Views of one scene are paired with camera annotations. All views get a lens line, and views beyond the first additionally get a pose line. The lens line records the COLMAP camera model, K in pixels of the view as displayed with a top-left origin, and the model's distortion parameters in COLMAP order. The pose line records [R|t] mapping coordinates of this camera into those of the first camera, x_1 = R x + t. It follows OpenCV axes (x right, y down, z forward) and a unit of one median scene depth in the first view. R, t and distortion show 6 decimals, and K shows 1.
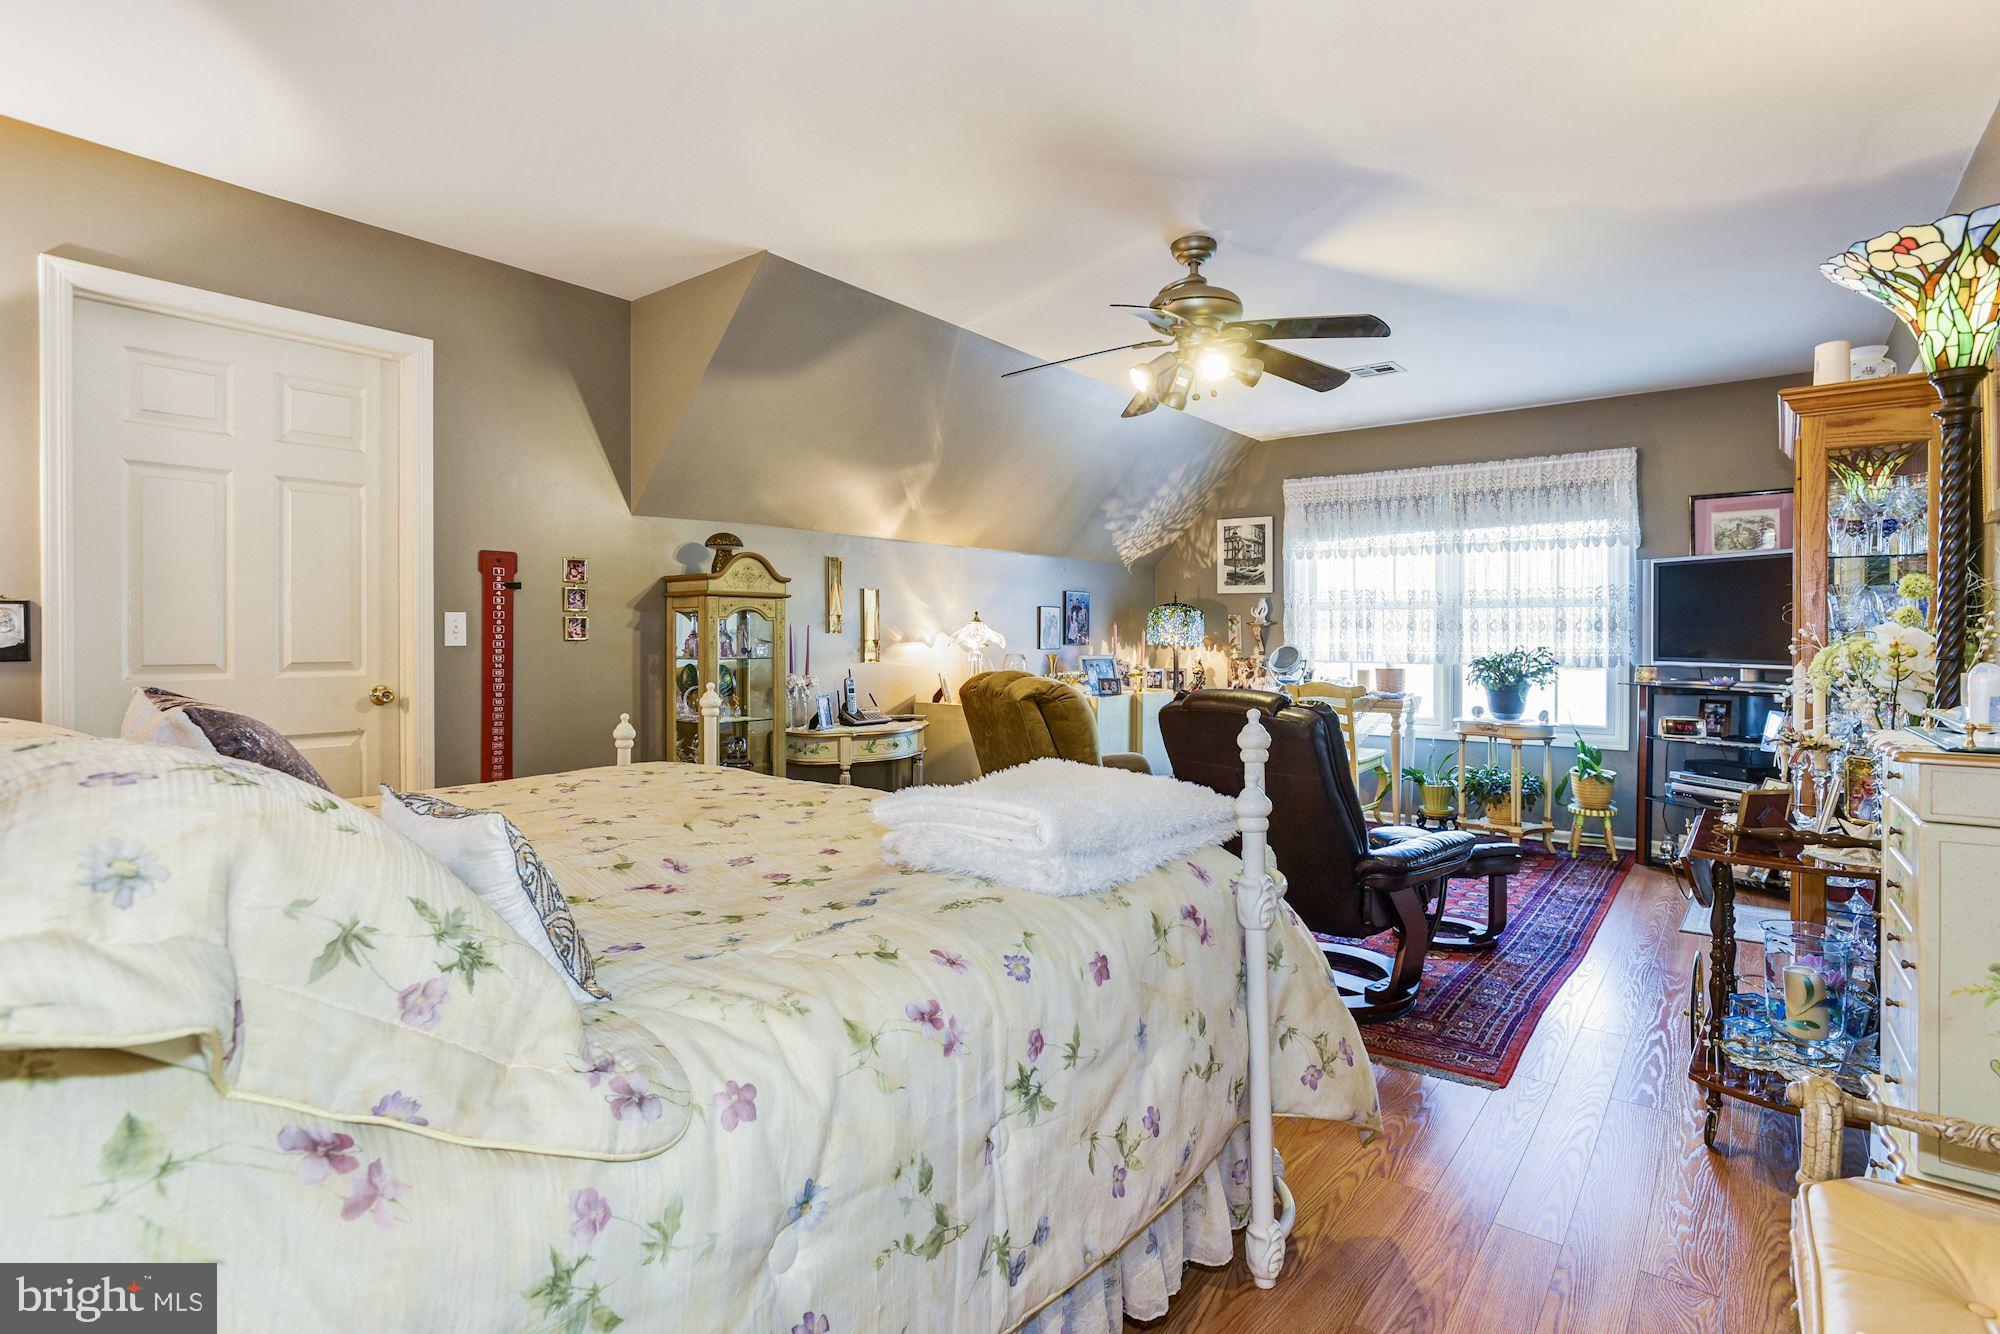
lens RADIAL K [[1018.1, 0, 1016.4], [0, 1018.1, 618.9], [0, 0, 1]] dist [-0.017241, 0.022575]
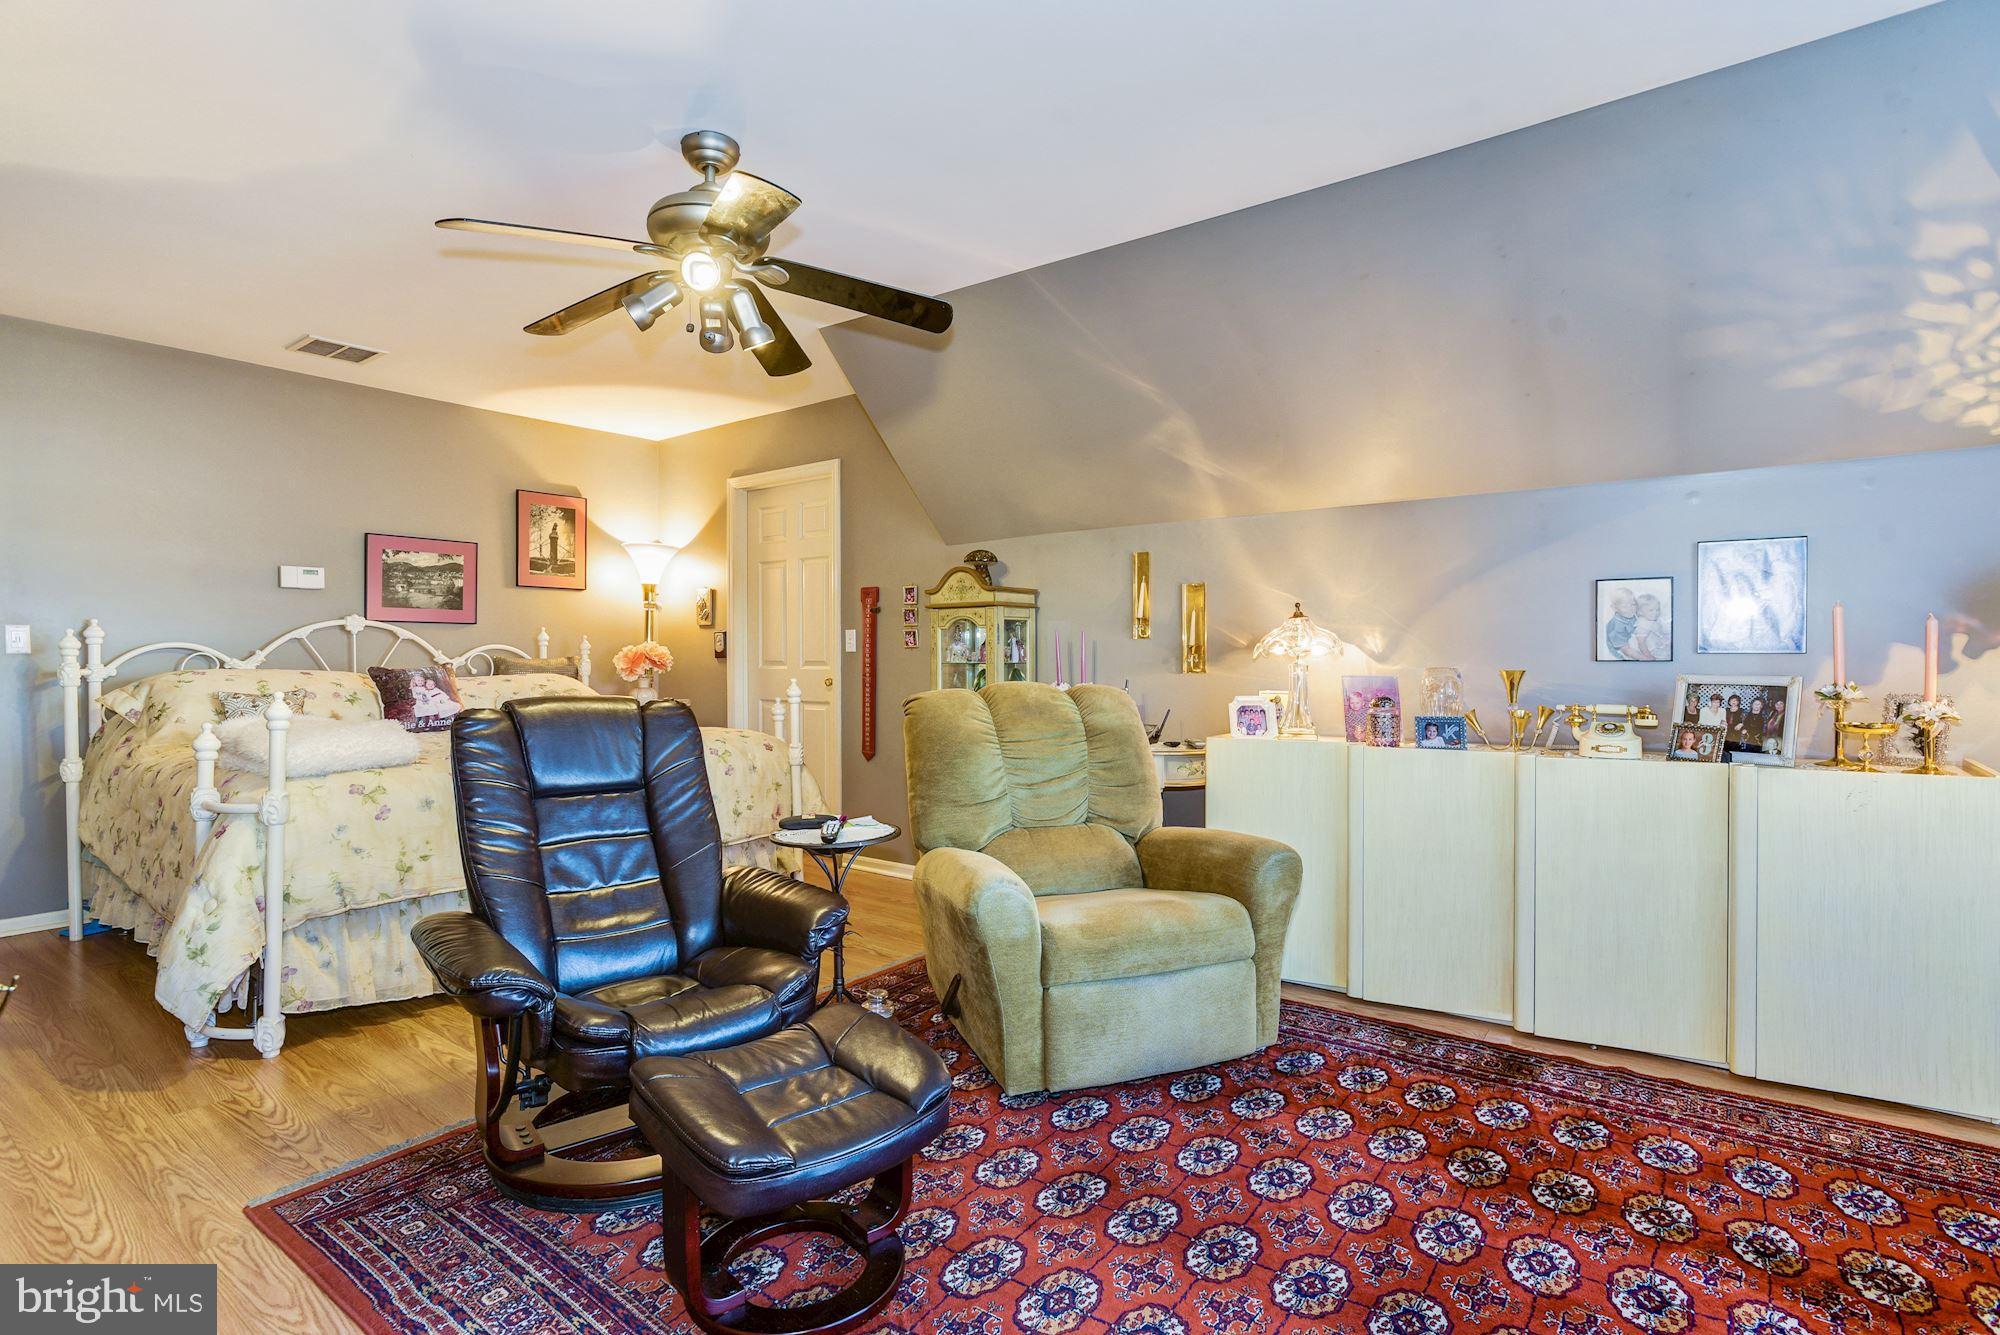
lens RADIAL K [[970.8, 0, 996.8], [0, 970.8, 674.3], [0, 0, 1]] dist [-0.031920, 0.011426]
pose [[-0.014233, 0.016278, -0.999766, 0.919024], [0.010083, 0.999819, 0.016136, 0.040111], [0.999848, -0.009851, -0.014395, 1.227856]]
